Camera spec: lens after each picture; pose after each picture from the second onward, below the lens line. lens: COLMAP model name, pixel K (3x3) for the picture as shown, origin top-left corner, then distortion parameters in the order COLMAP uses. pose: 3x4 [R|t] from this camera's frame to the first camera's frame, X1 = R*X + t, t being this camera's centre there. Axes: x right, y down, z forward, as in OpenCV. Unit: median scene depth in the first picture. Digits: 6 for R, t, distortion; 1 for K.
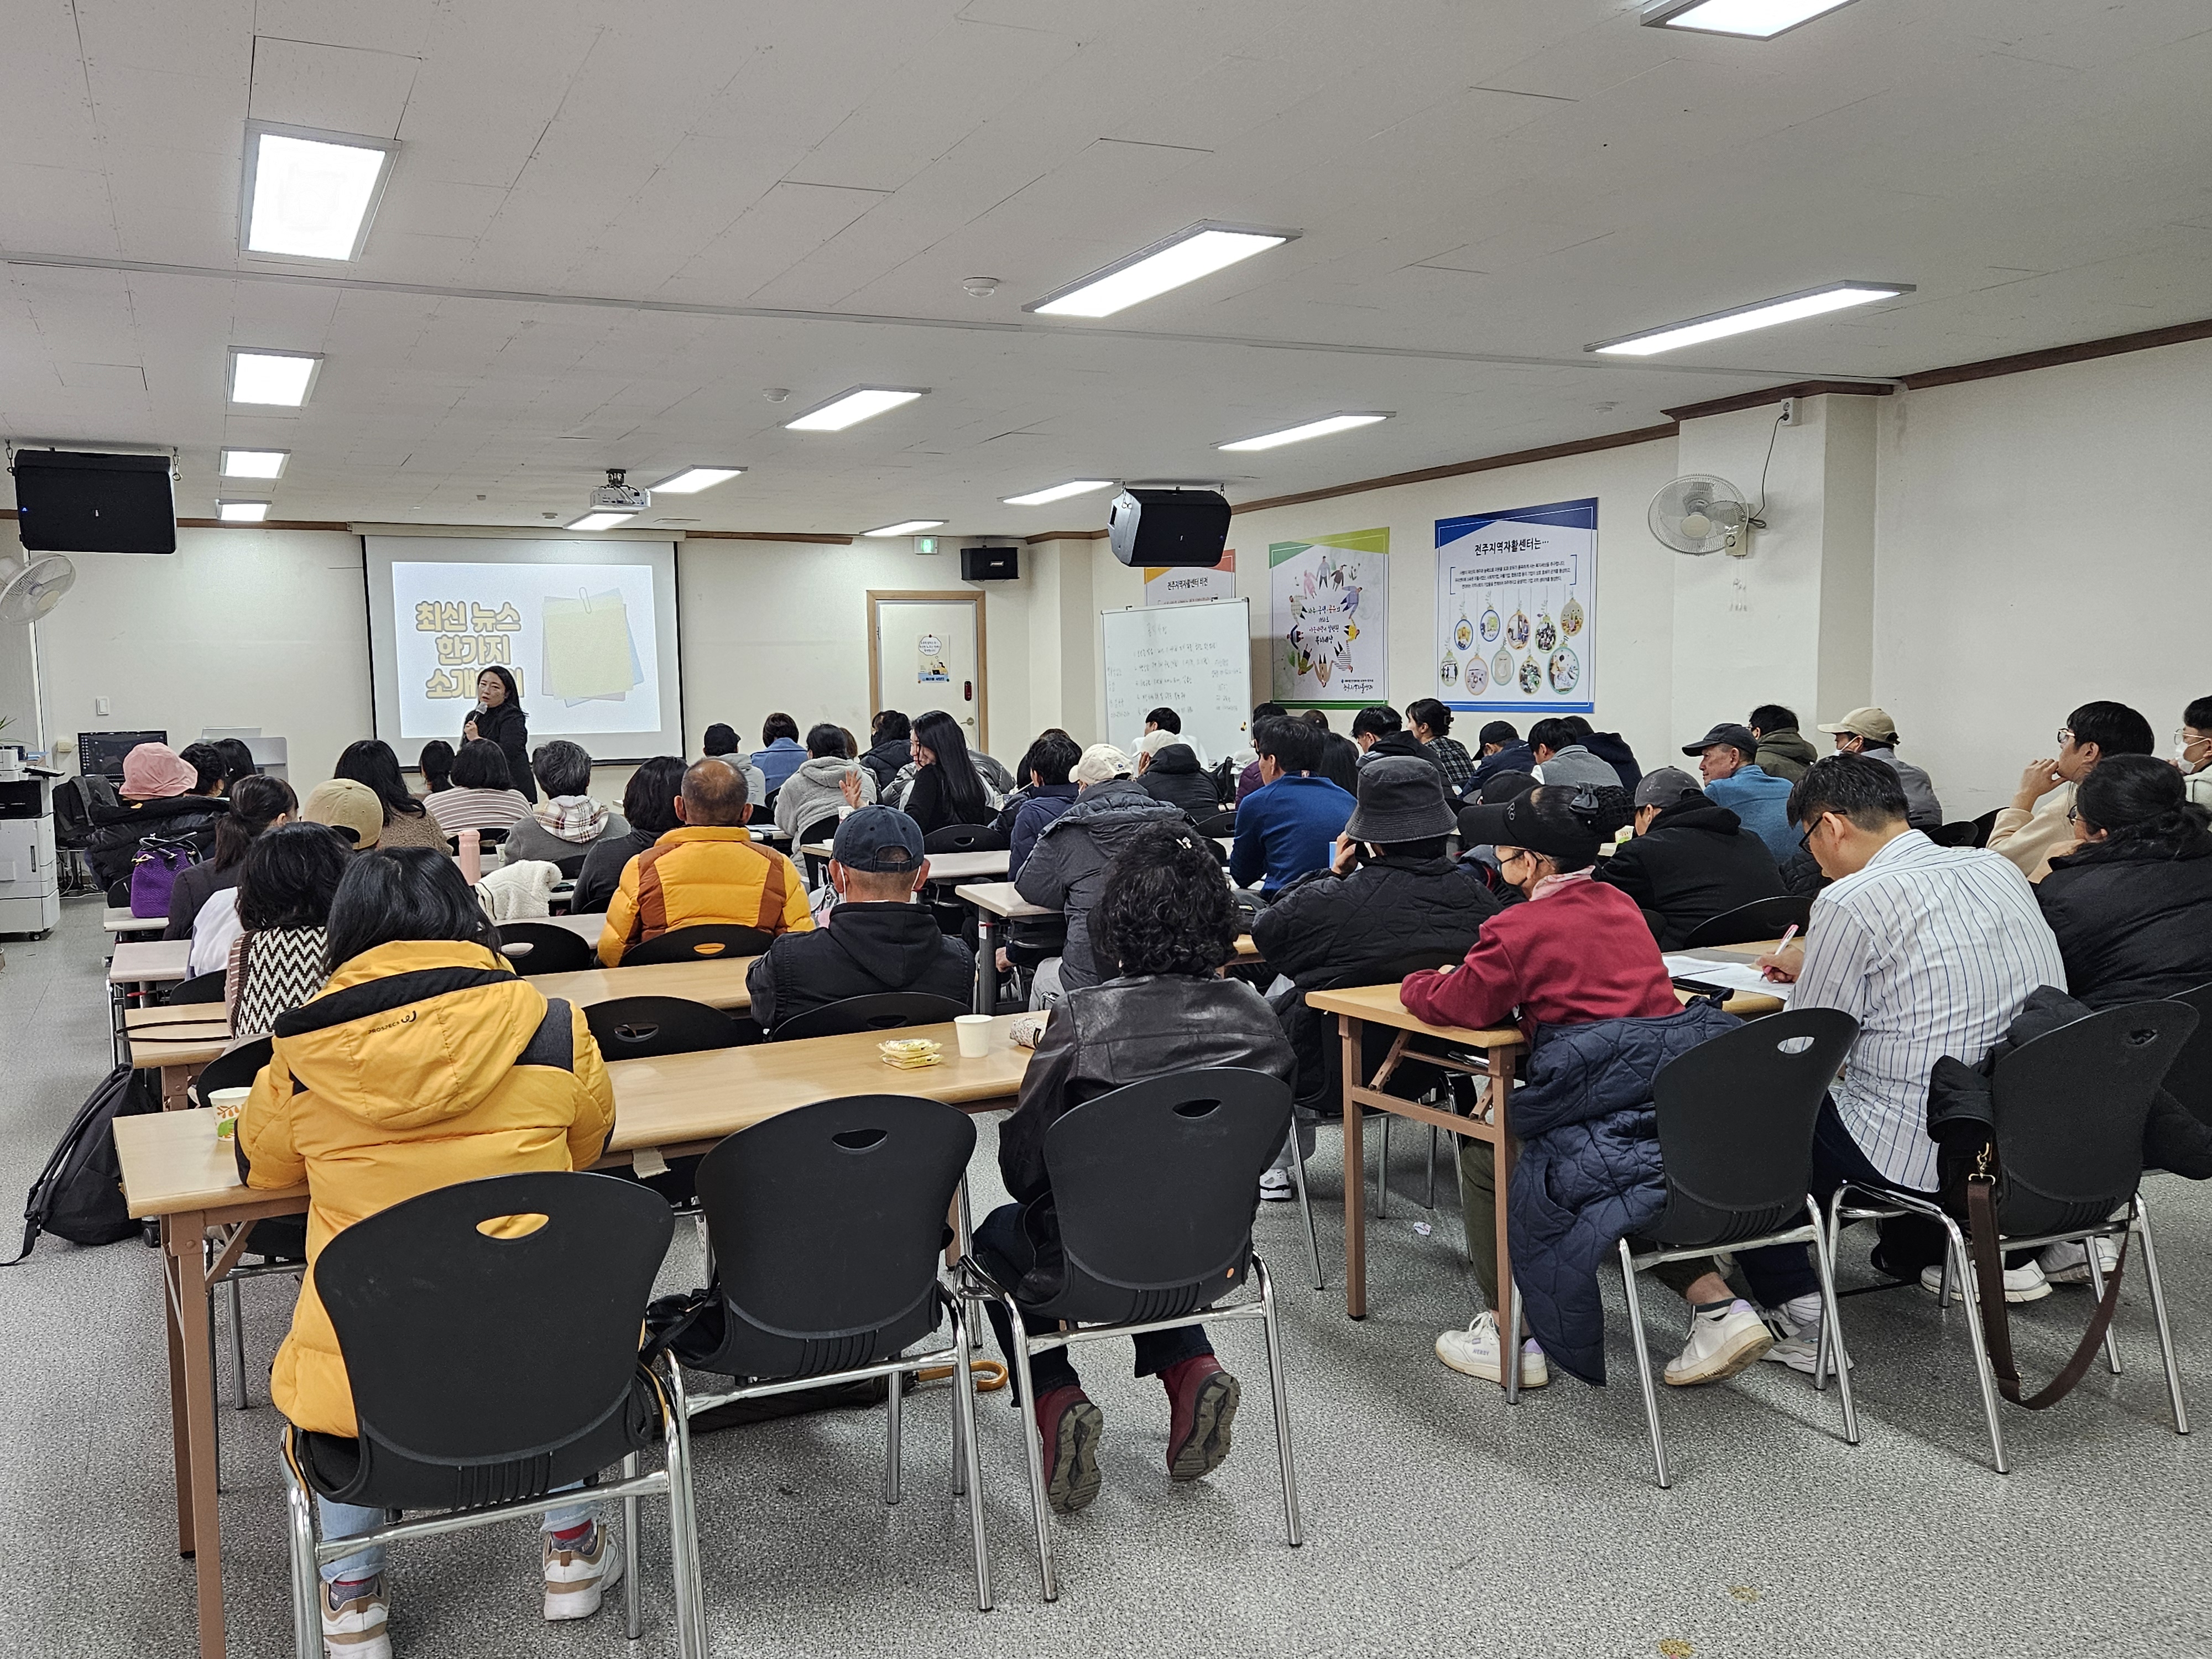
lens RADIAL K [[1933.3, 0, 1097.6], [0, 1933.3, 881.7], [0, 0, 1]] dist [0.059910, -0.045251]
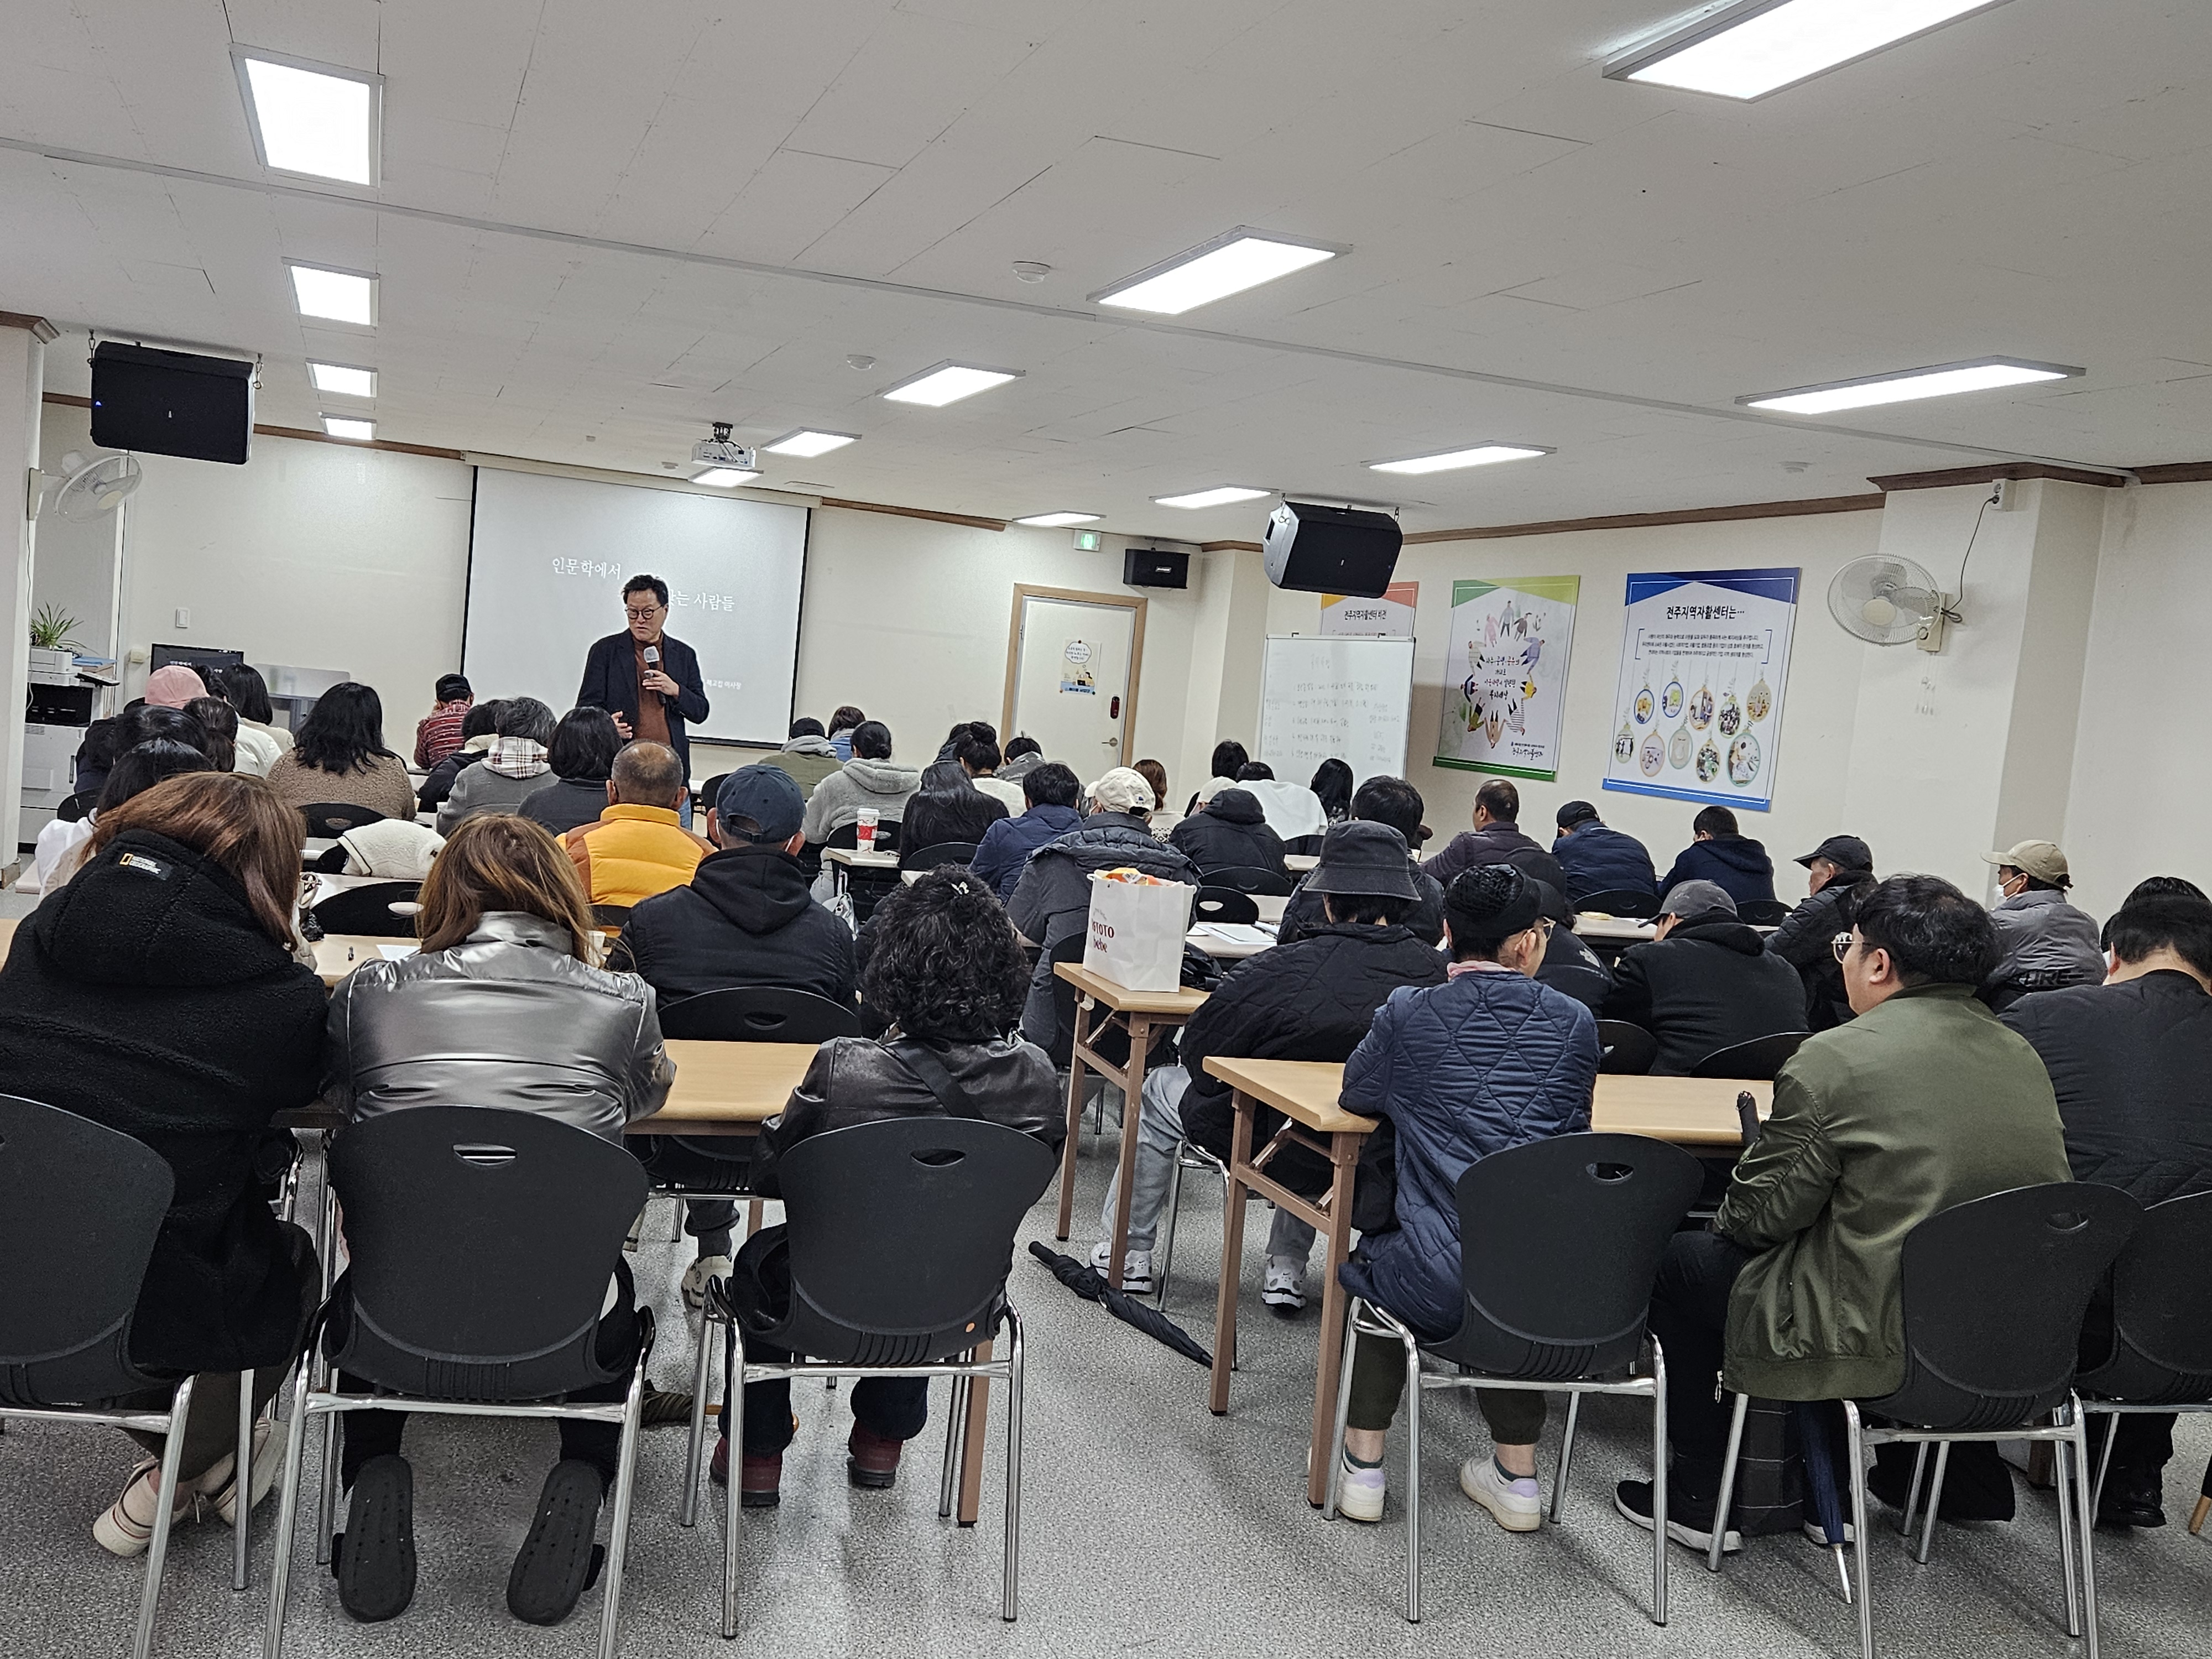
lens RADIAL K [[2250.7, 0, 1106.0], [0, 2250.7, 829.5], [0, 0, 1]] dist [0.048468, -0.009756]
pose [[0.987027, 0.120270, -0.106358, 0.067651], [-0.125219, 0.991276, -0.041126, -0.000621], [0.100484, 0.053911, 0.993477, -0.030758]]
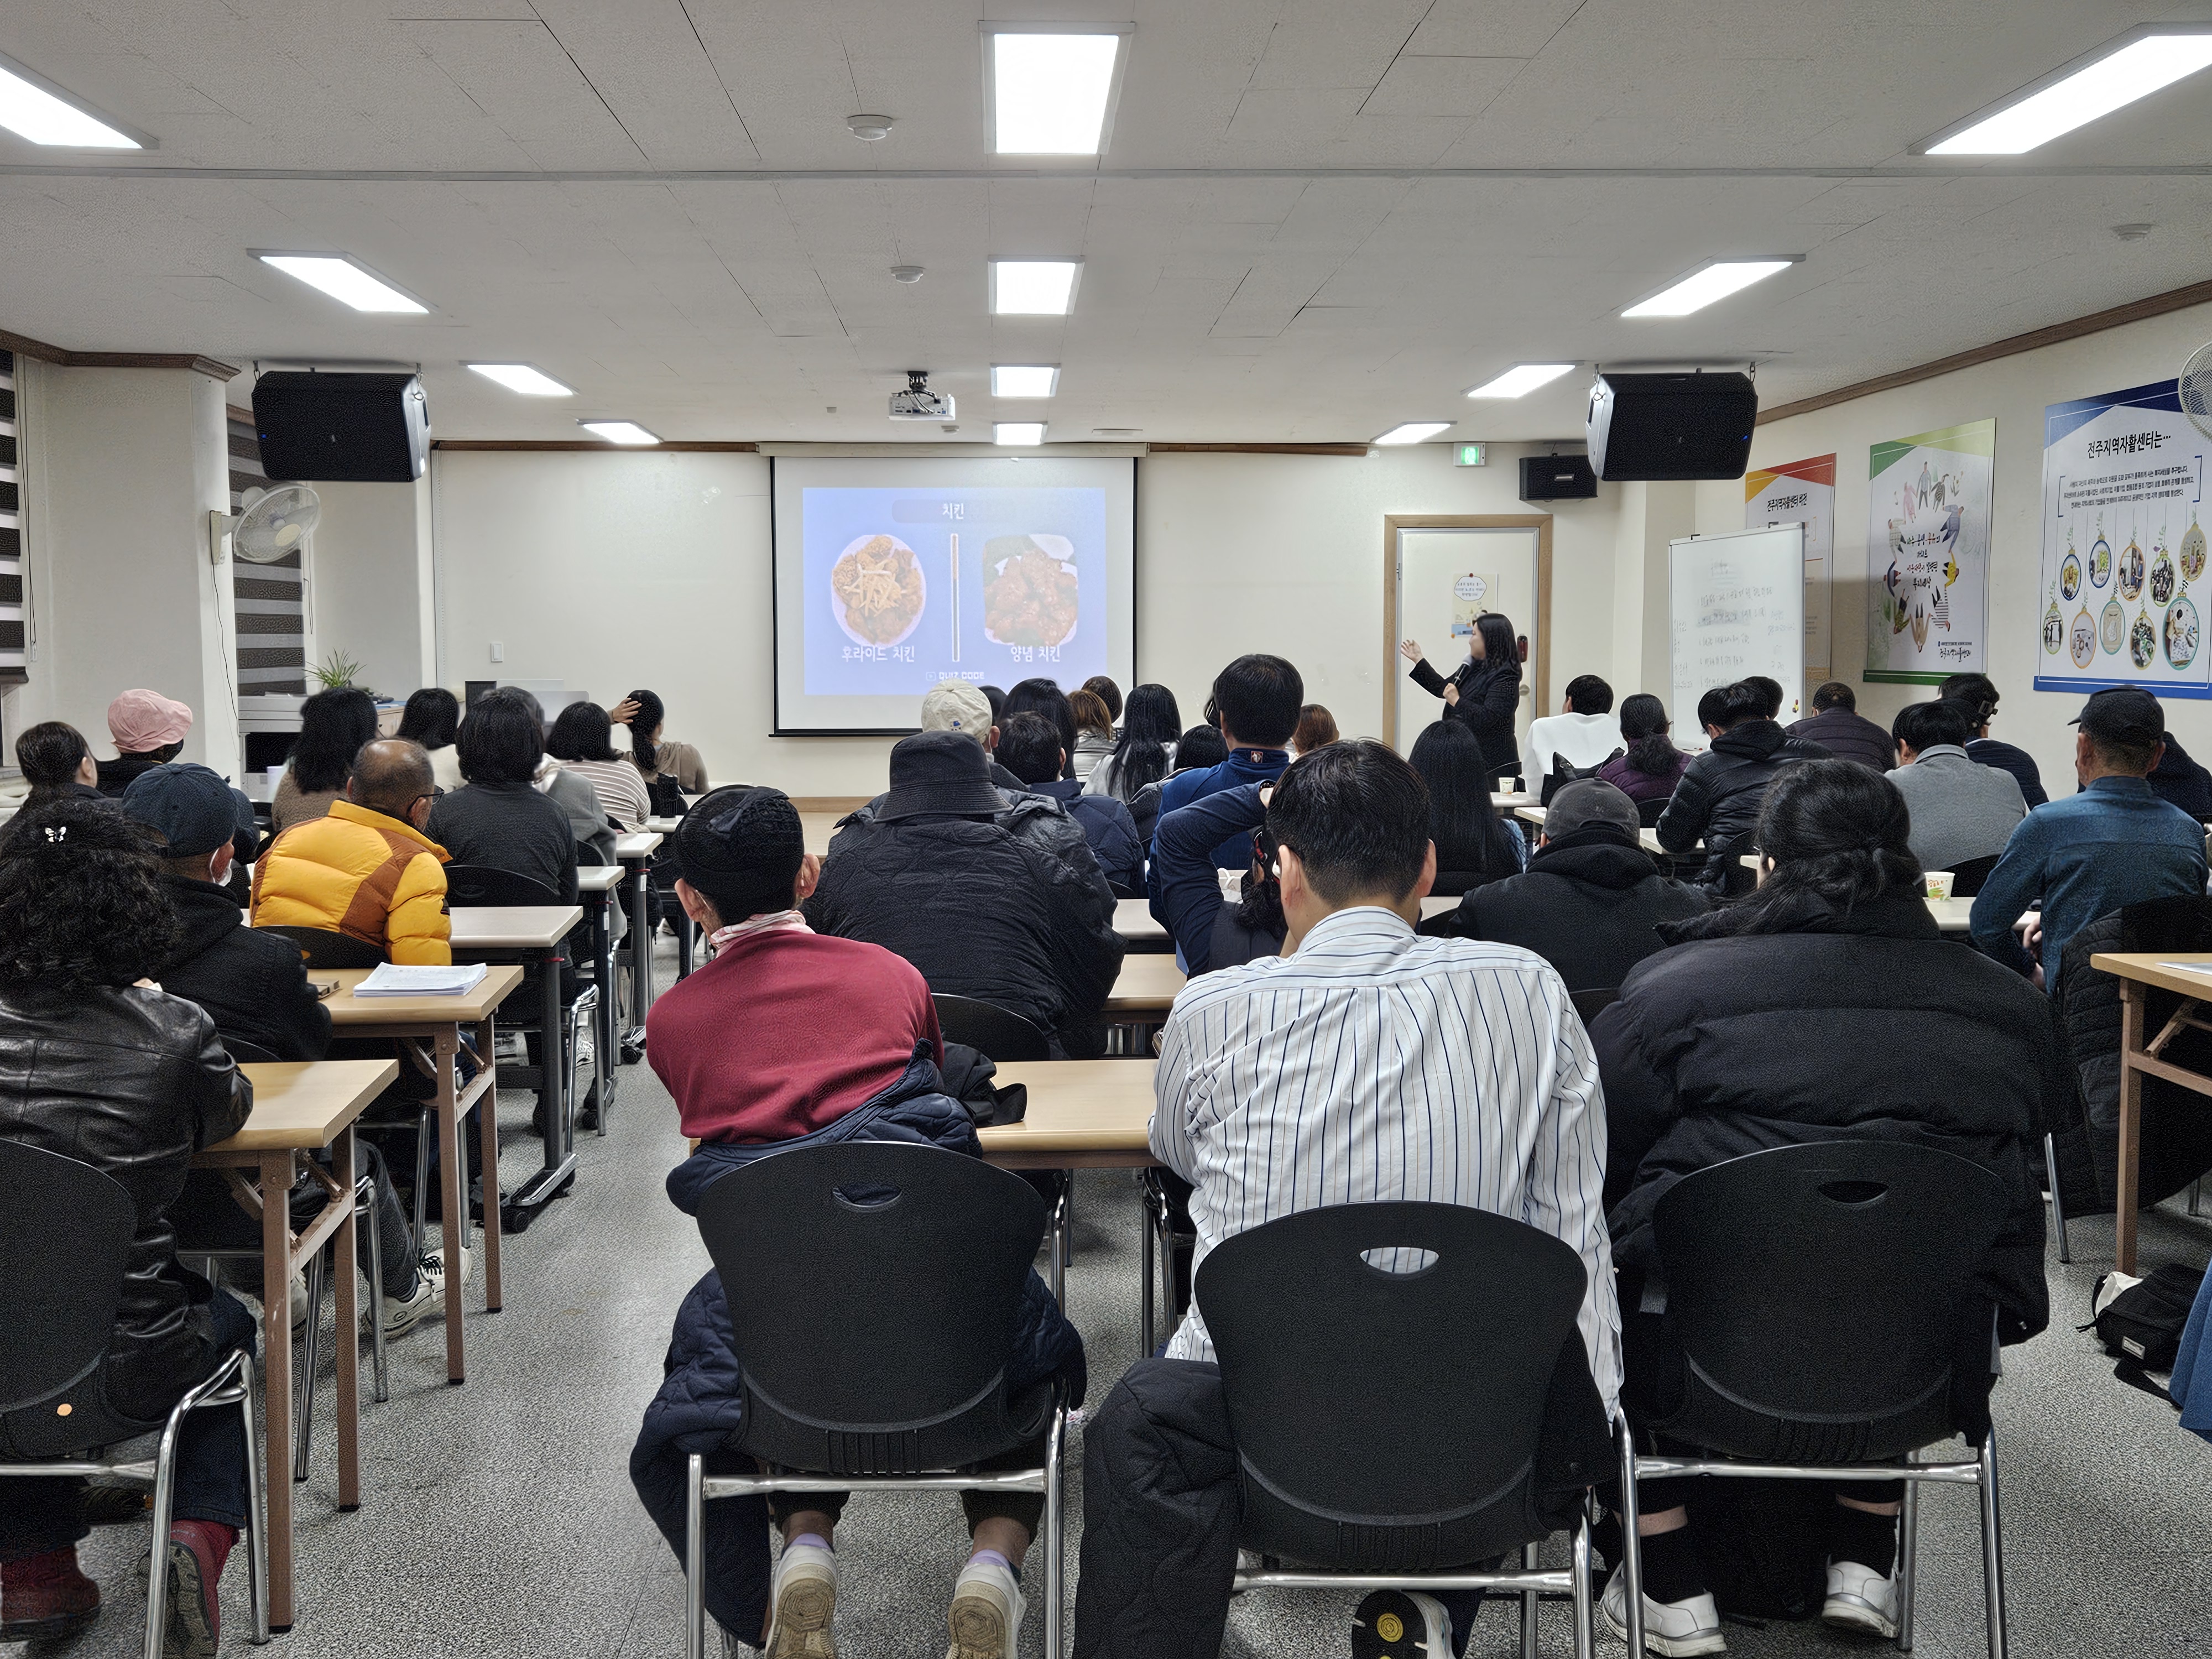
lens RADIAL K [[2499.0, 0, 1024.7], [0, 2499.0, 803.8], [0, 0, 1]] dist [0.042519, 0.005354]
pose [[0.912454, 0.041703, -0.407049, 0.226476], [-0.055274, 0.998237, -0.021633, -0.011978], [0.405429, 0.042239, 0.913150, 0.073529]]
